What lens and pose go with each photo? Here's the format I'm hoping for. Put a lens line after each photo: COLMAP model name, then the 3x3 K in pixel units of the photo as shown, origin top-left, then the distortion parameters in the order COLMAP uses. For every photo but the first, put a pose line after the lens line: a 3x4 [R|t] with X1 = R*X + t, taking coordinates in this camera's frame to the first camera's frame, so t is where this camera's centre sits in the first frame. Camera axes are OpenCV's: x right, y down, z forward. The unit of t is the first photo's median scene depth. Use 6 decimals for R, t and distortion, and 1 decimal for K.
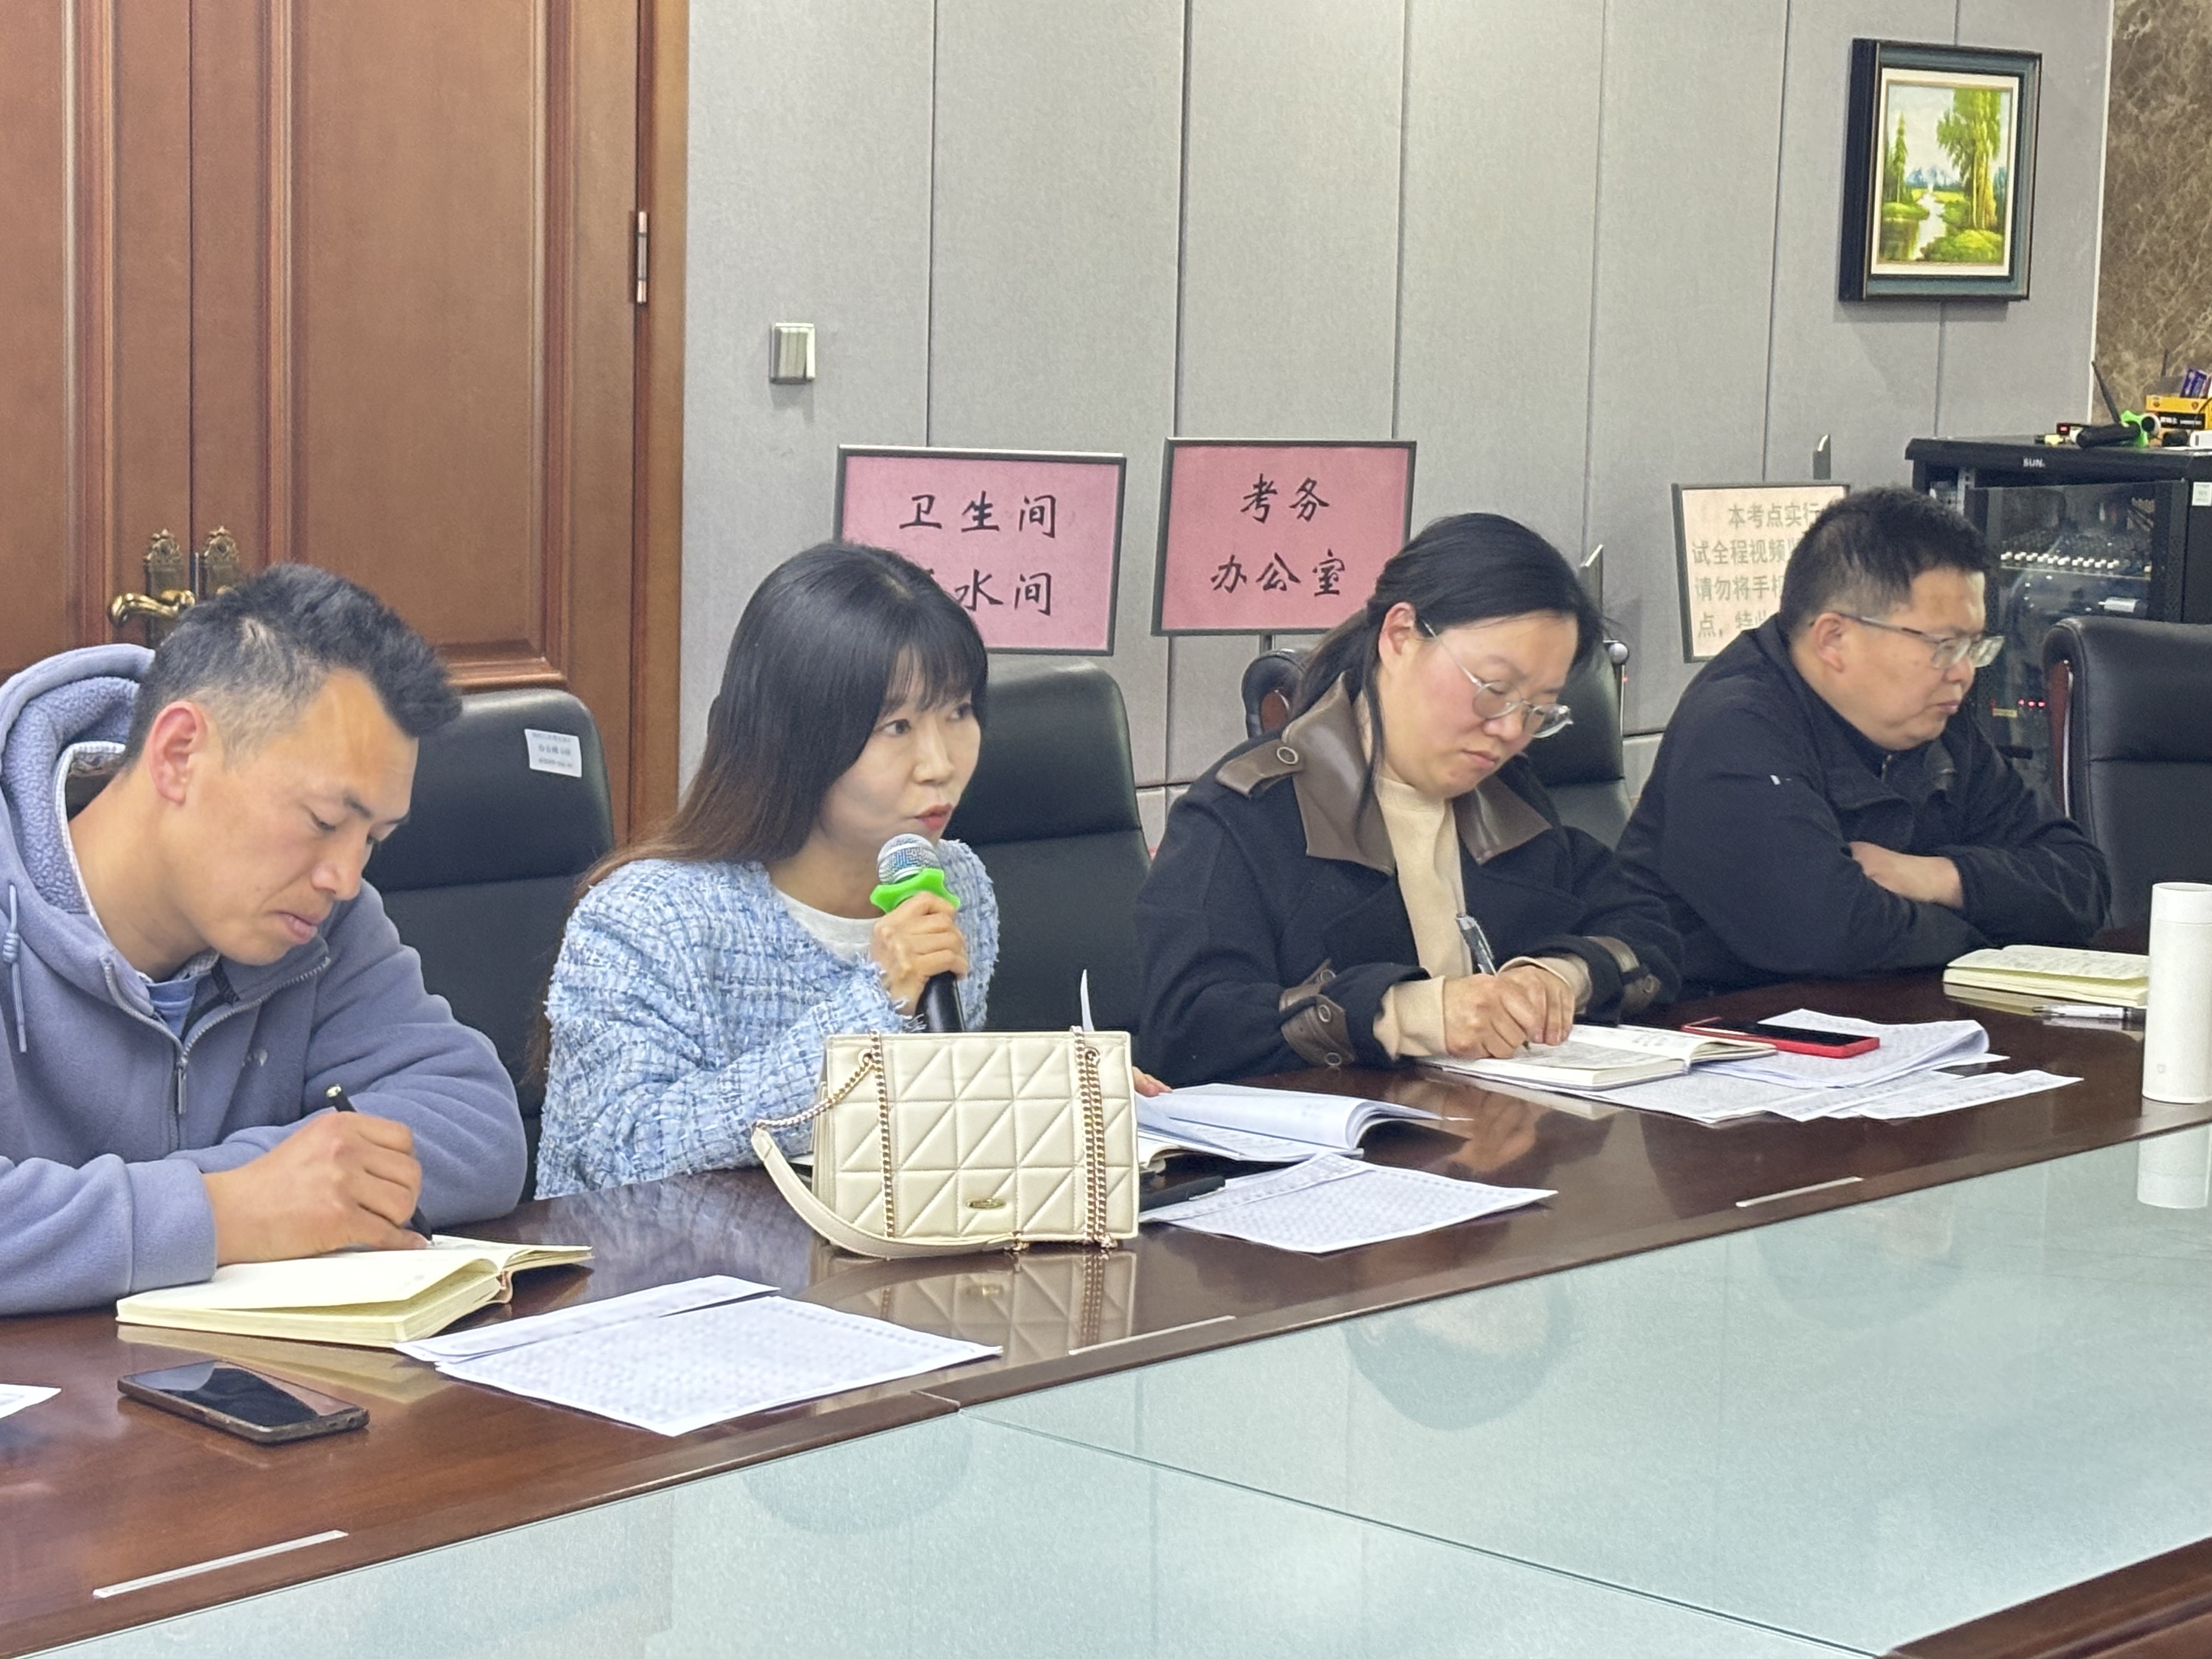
lens RADIAL K [[4664.9, 0, 1108.4], [0, 4664.9, 743.1], [0, 0, 1]] dist [0.106238, 0.000000]
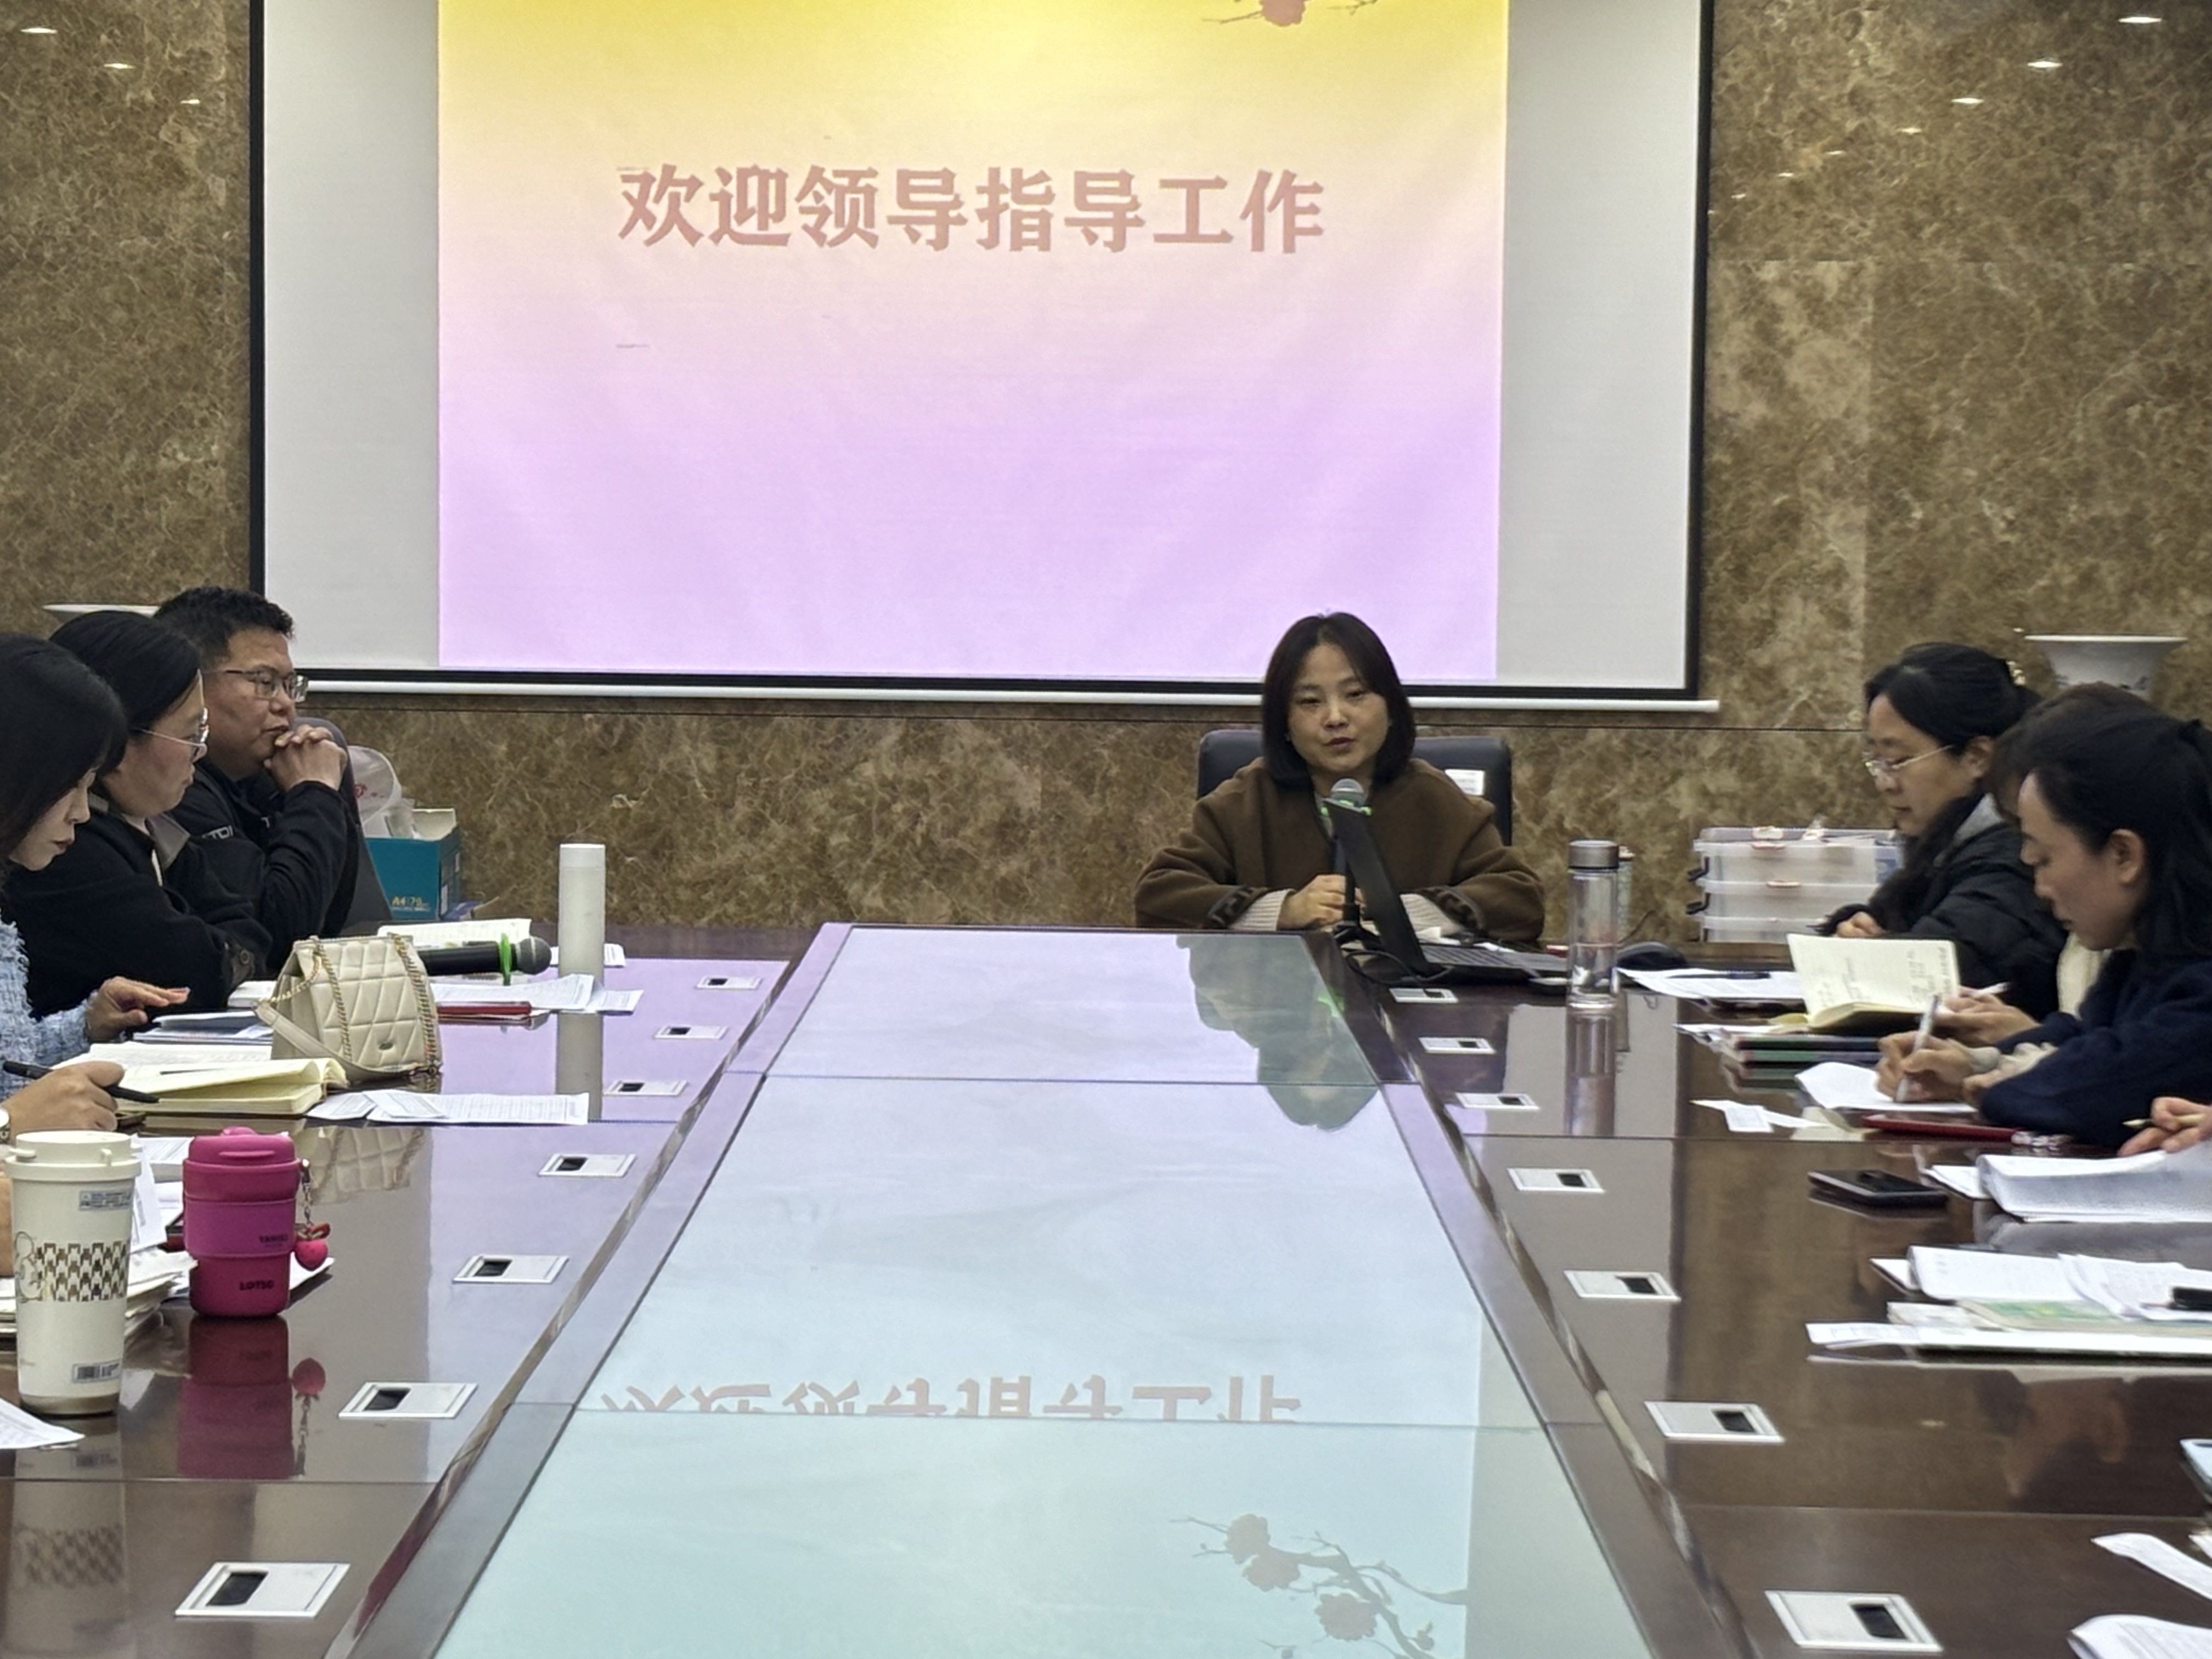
lens RADIAL K [[6129.6, 0, 1103.3], [0, 6129.6, 830.5], [0, 0, 1]] dist [0.130931, 0.000000]
pose [[0.731463, -0.047019, 0.680258, -0.558848], [0.074985, 0.997116, -0.011709, 0.032188], [-0.677745, 0.059573, 0.732880, -0.289251]]
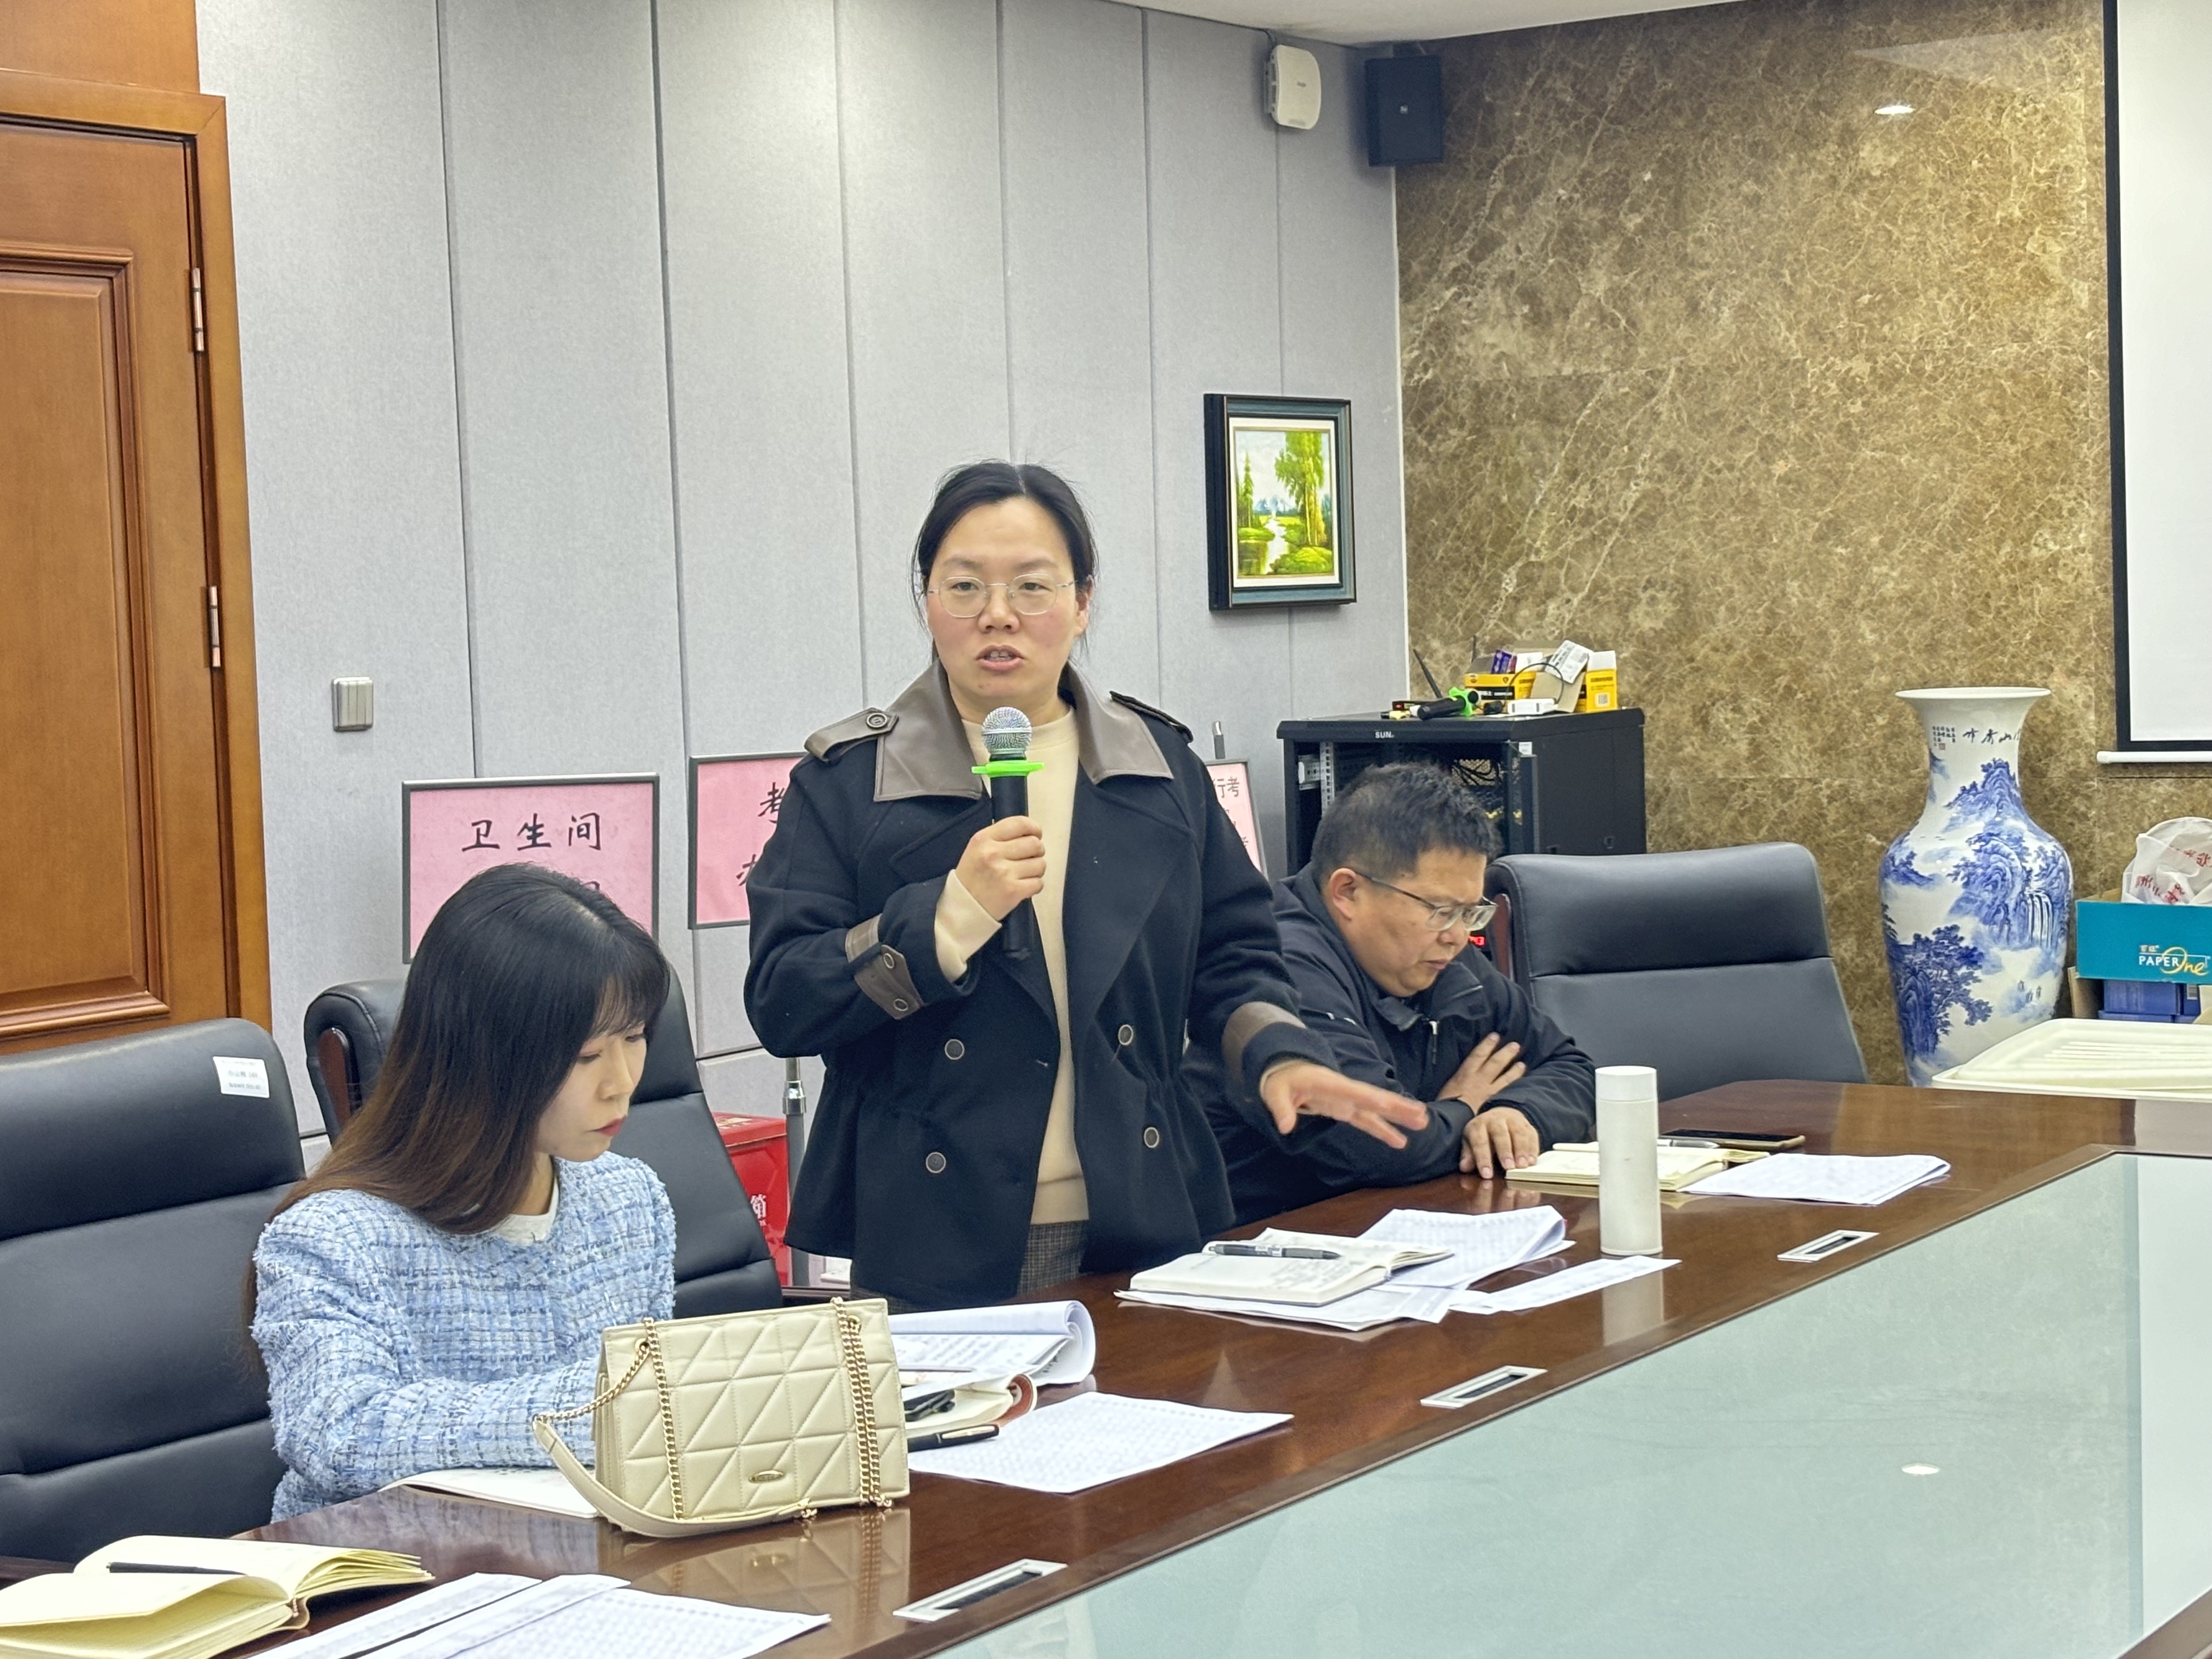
lens RADIAL K [[3780.3, 0, 1091.3], [0, 3780.3, 826.7], [0, 0, 1]] dist [0.093188, 0.000000]
pose [[0.985184, -0.067965, 0.157457, -0.036215], [0.075204, 0.996346, -0.040474, -0.003123], [-0.154131, 0.051715, 0.986696, 0.064273]]
